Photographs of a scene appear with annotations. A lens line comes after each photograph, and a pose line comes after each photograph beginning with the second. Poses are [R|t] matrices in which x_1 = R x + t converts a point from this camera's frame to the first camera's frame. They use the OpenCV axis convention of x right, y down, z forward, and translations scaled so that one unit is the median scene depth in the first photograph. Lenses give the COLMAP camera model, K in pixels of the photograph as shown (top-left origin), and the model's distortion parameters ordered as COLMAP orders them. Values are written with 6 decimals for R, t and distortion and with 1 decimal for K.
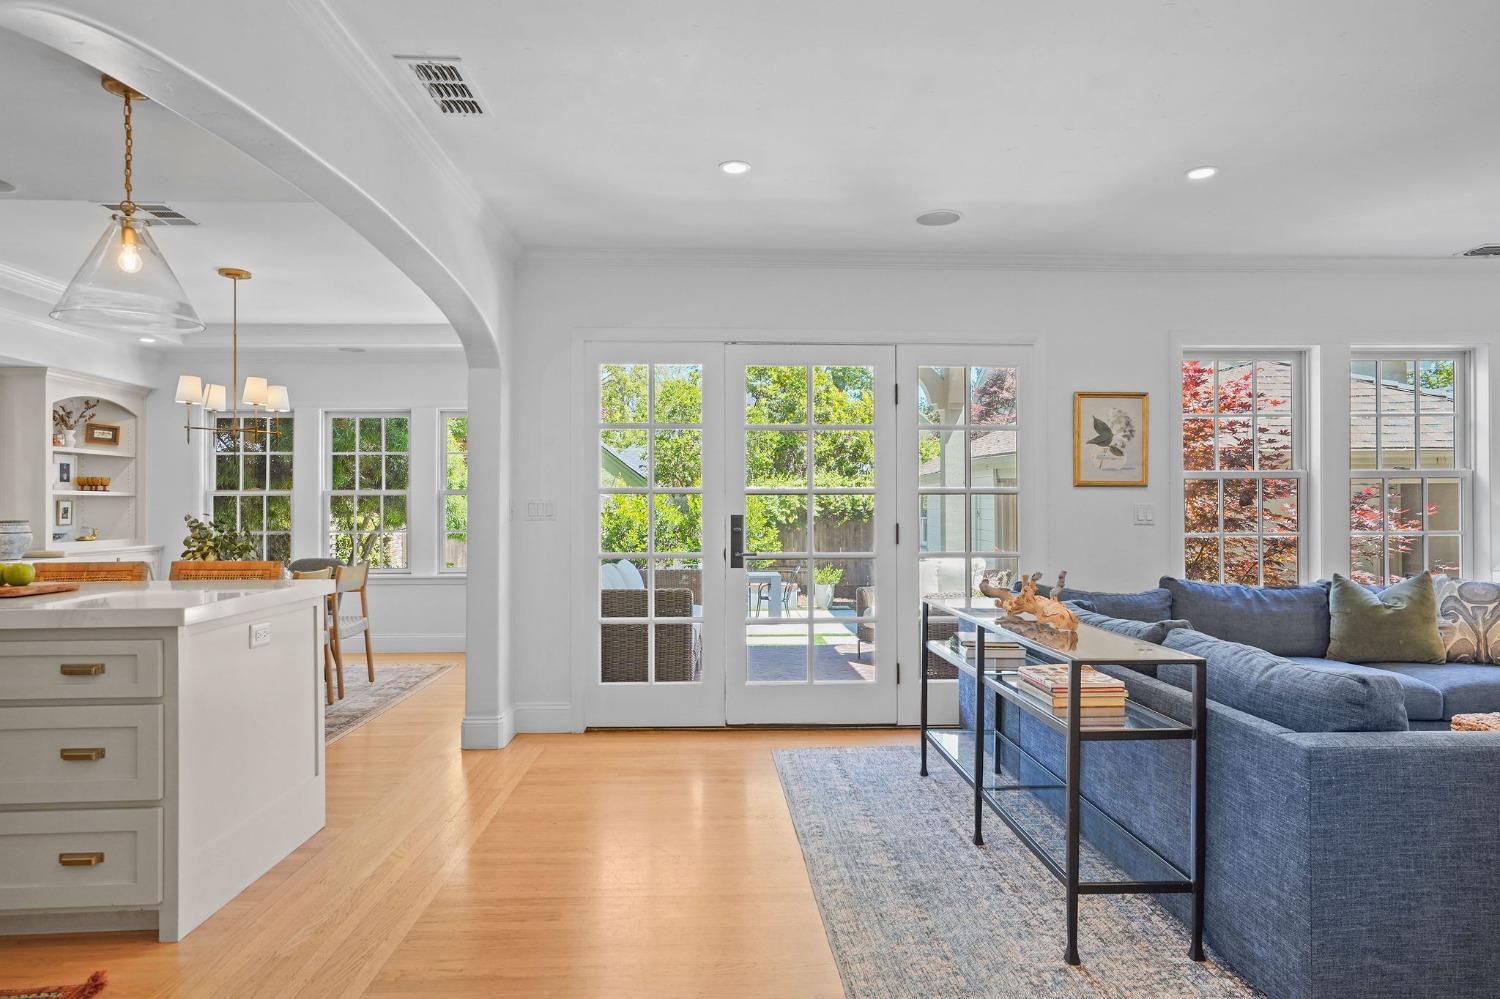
lens RADIAL K [[869.2, 0, 746.1], [0, 869.2, 509.8], [0, 0, 1]] dist [-0.024070, 0.026769]
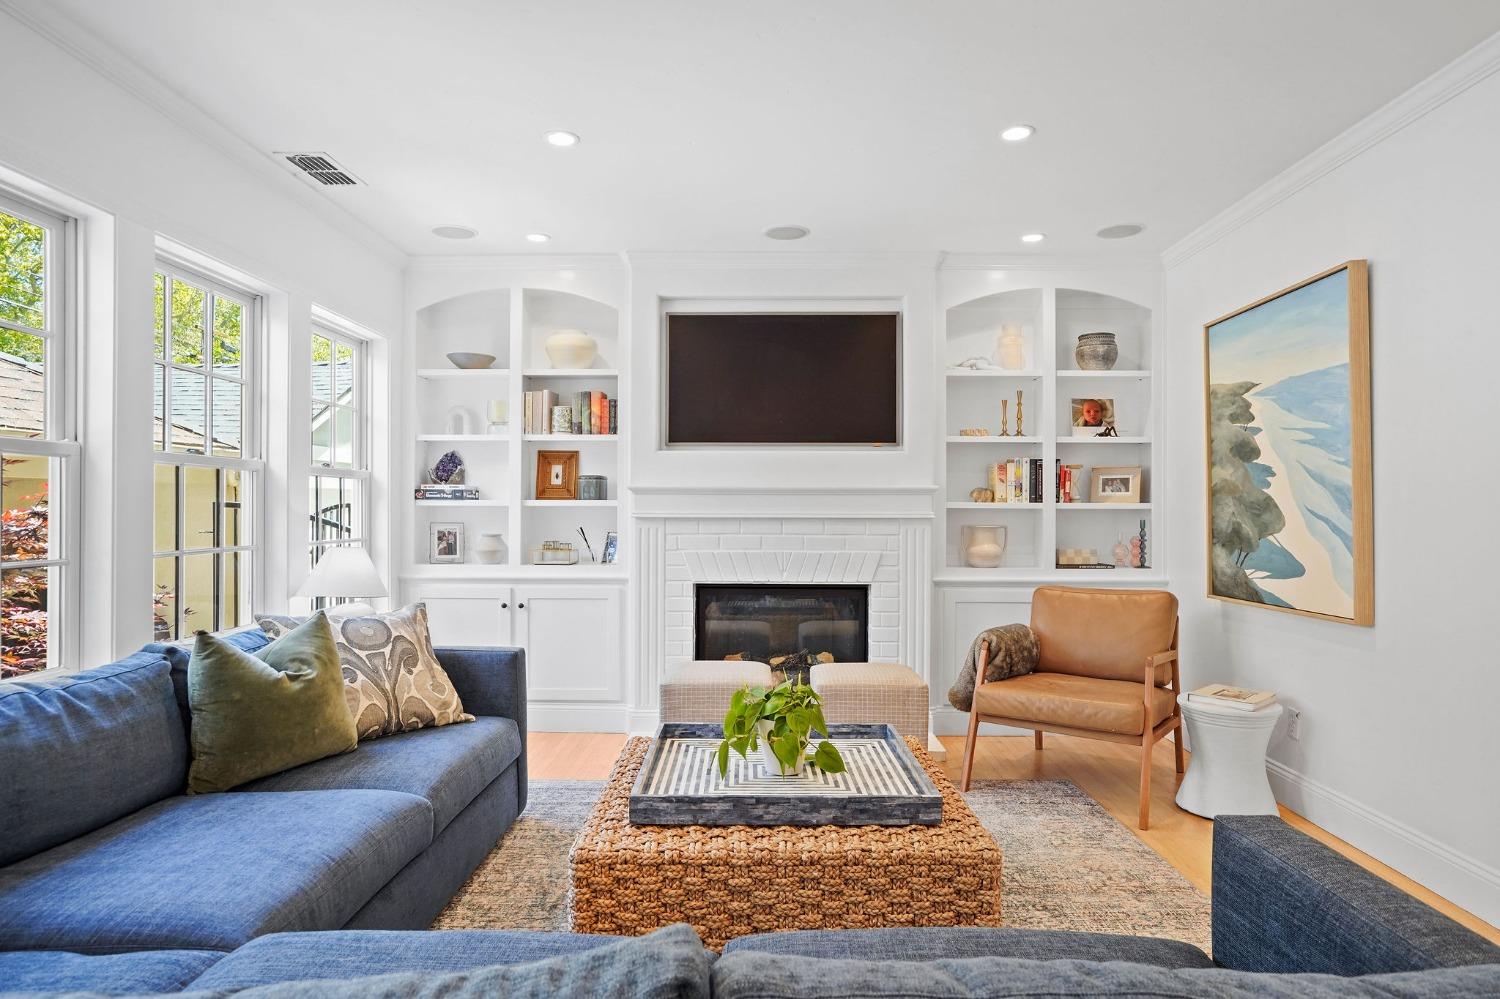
lens RADIAL K [[869.2, 0, 749.2], [0, 869.2, 509.6], [0, 0, 1]] dist [-0.024070, 0.026769]
pose [[0.051151, 0.003550, 0.998685, 0.143724], [-0.001327, 0.999993, -0.003487, -0.002874], [-0.998690, -0.001147, 0.051155, 0.599448]]
